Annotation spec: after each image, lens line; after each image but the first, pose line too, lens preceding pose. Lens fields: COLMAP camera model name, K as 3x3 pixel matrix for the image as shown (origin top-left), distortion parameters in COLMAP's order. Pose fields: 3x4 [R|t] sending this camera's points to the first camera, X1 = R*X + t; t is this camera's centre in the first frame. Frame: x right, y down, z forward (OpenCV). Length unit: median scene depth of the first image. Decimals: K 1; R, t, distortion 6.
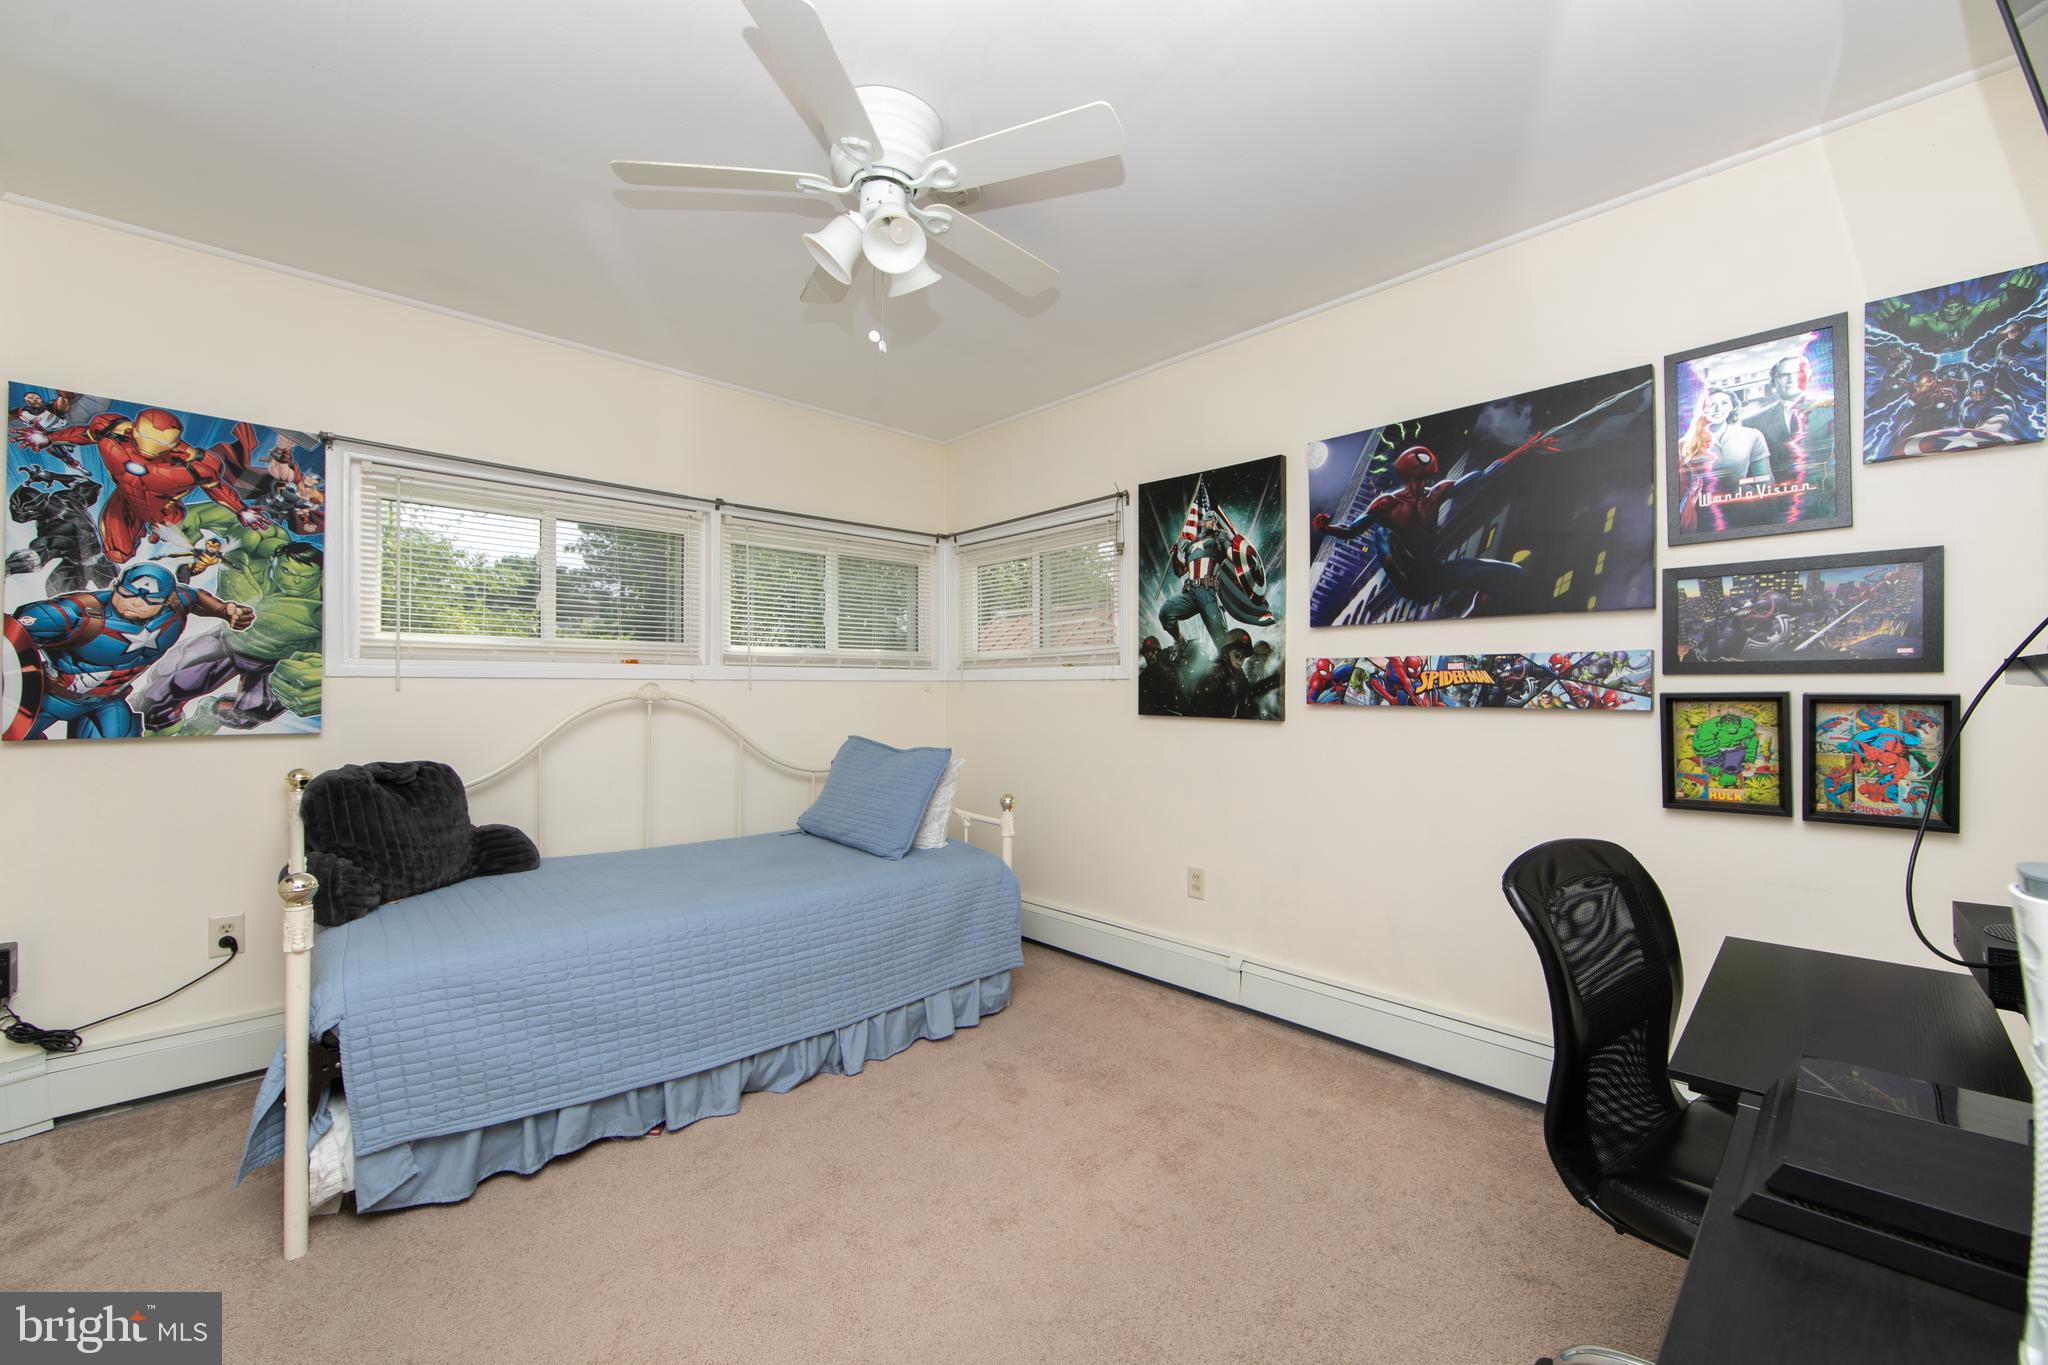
lens RADIAL K [[806.3, 0, 1029.8], [0, 806.3, 681.1], [0, 0, 1]] dist [-0.005165, -0.000508]
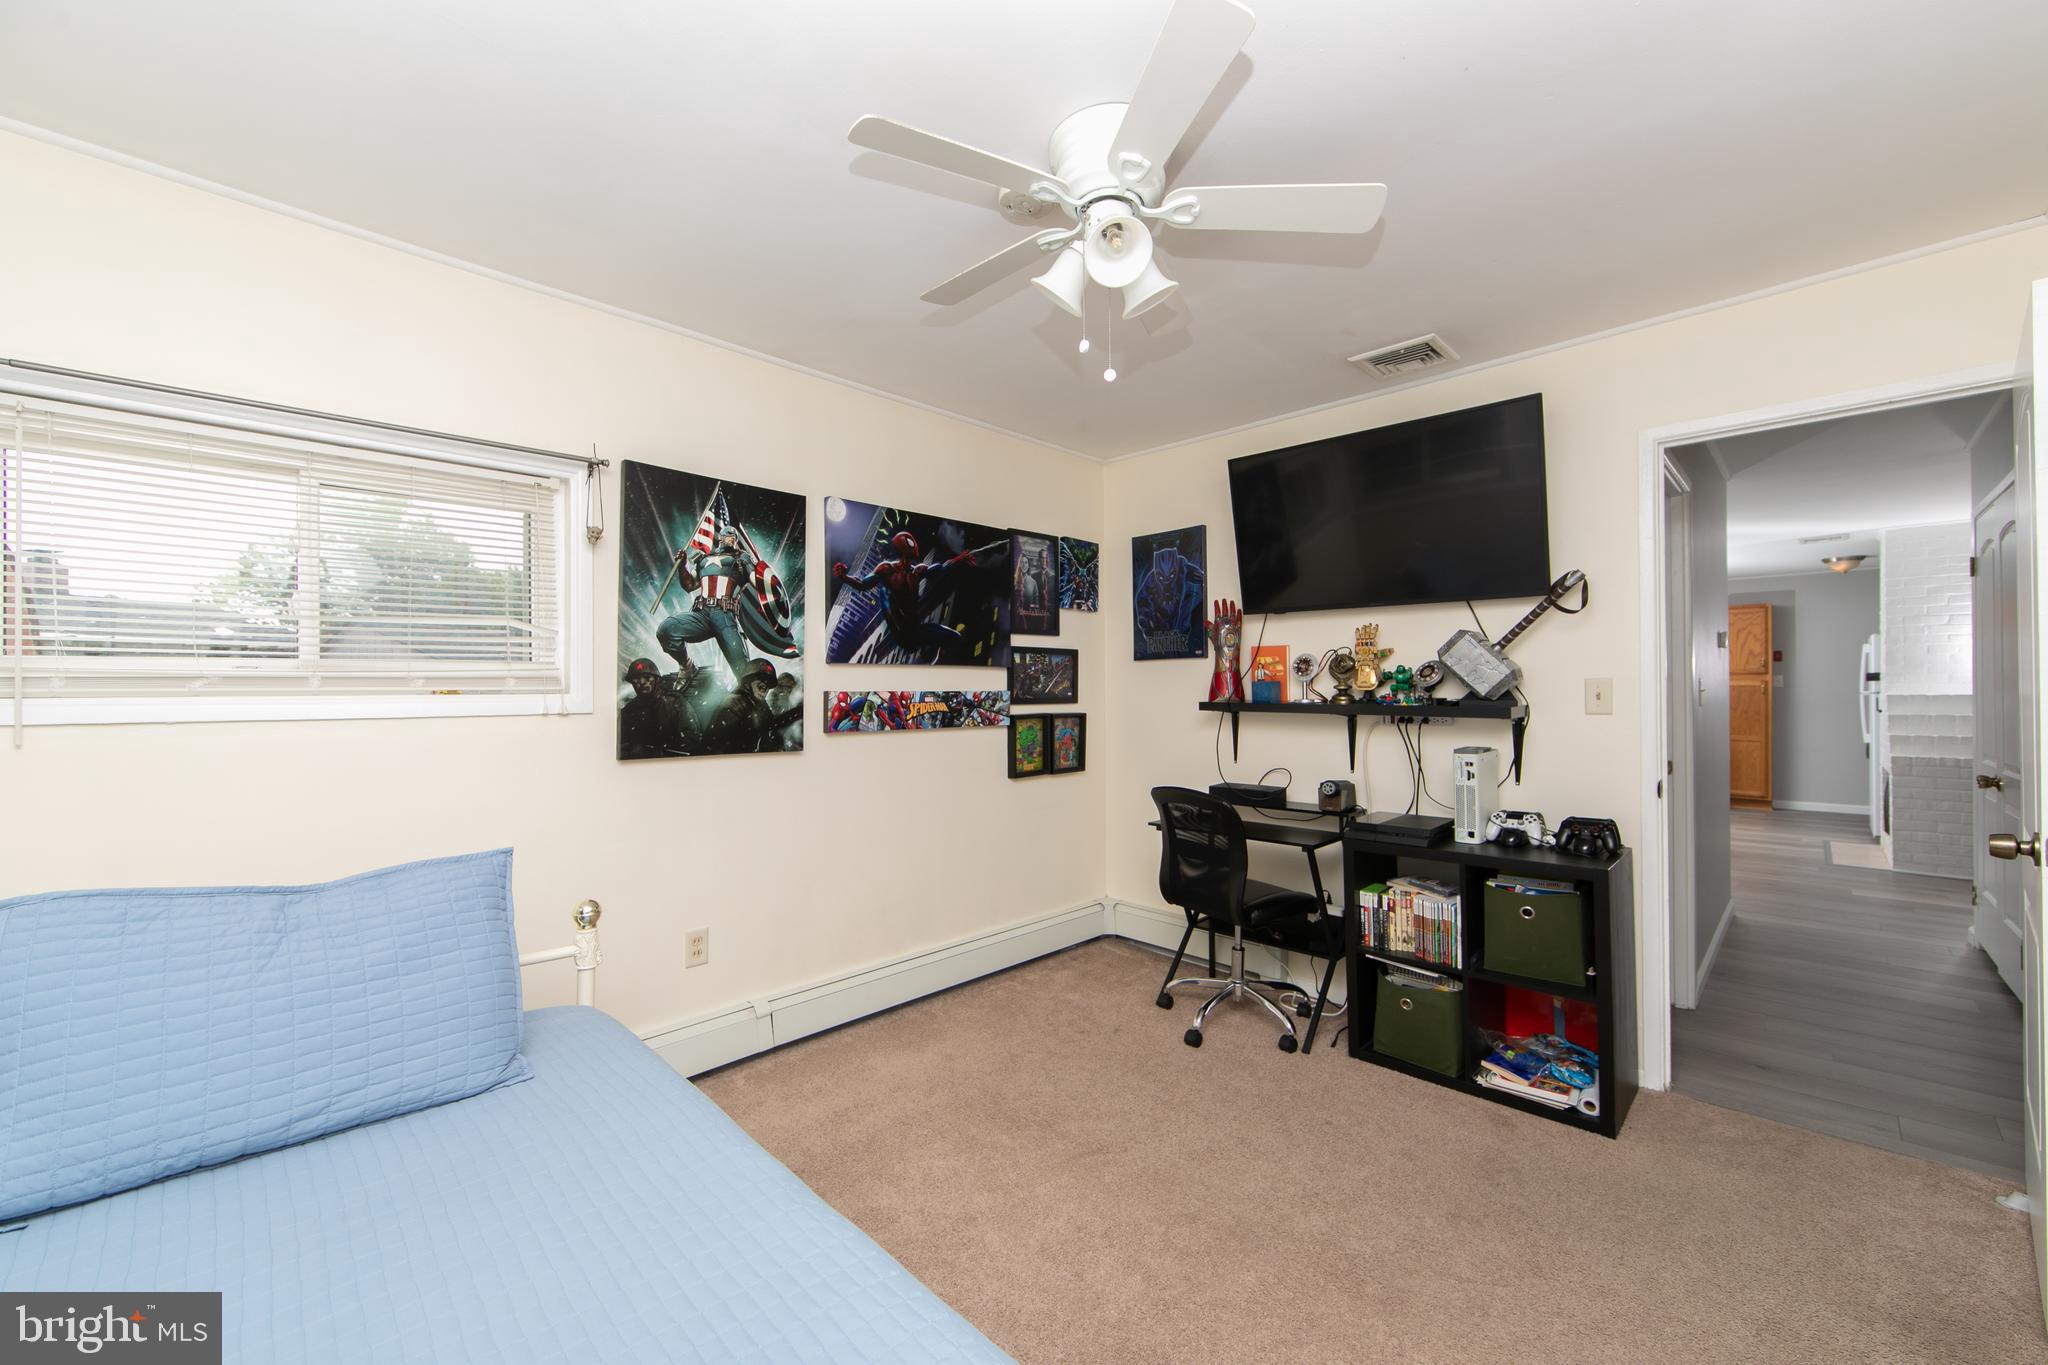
lens RADIAL K [[806.3, 0, 1028.5], [0, 806.3, 684.8], [0, 0, 1]] dist [-0.005165, -0.000508]
pose [[-0.032126, 0.010759, 0.999426, -0.801971], [0.001384, 0.999942, -0.010720, -0.026177], [-0.999483, 0.001039, -0.032139, 0.804101]]
